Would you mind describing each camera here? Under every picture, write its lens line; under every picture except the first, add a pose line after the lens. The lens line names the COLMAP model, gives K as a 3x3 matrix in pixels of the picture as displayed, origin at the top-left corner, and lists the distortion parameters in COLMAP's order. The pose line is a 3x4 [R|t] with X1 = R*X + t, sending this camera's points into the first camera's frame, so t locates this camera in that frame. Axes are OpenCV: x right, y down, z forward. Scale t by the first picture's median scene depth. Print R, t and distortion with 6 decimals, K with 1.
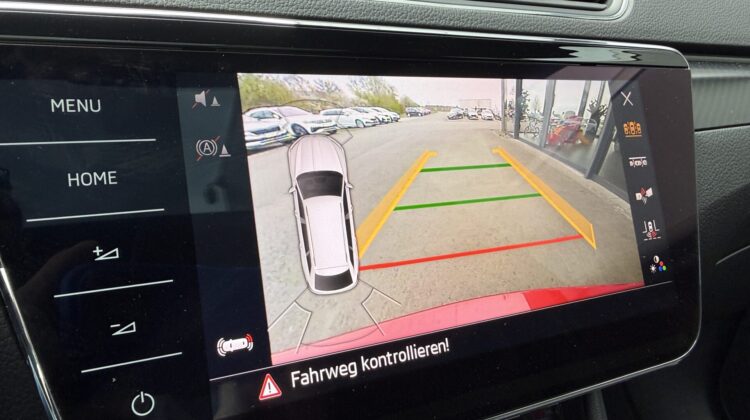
lens RADIAL K [[537.9, 0, 368.1], [0, 537.9, 232.1], [0, 0, 1]] dist [-0.011919, -0.024012]
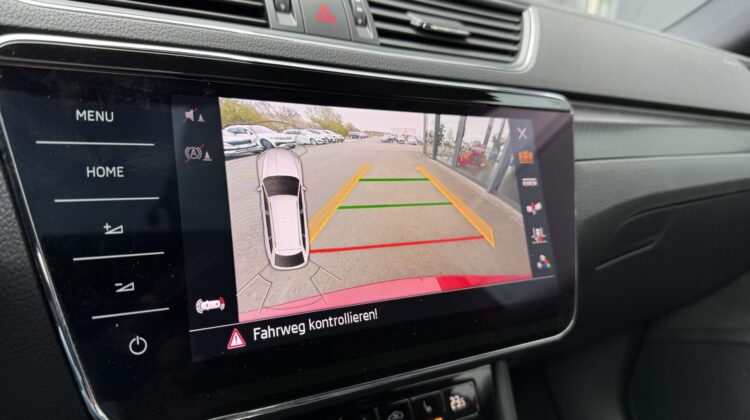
lens RADIAL K [[537.9, 0, 390.0], [0, 537.9, 229.9], [0, 0, 1]] dist [-0.011919, -0.024012]
pose [[0.991032, 0.030119, 0.130183, 0.006451], [-0.023543, 0.998382, -0.051762, 0.083112], [-0.131531, 0.048233, 0.990138, -0.335144]]
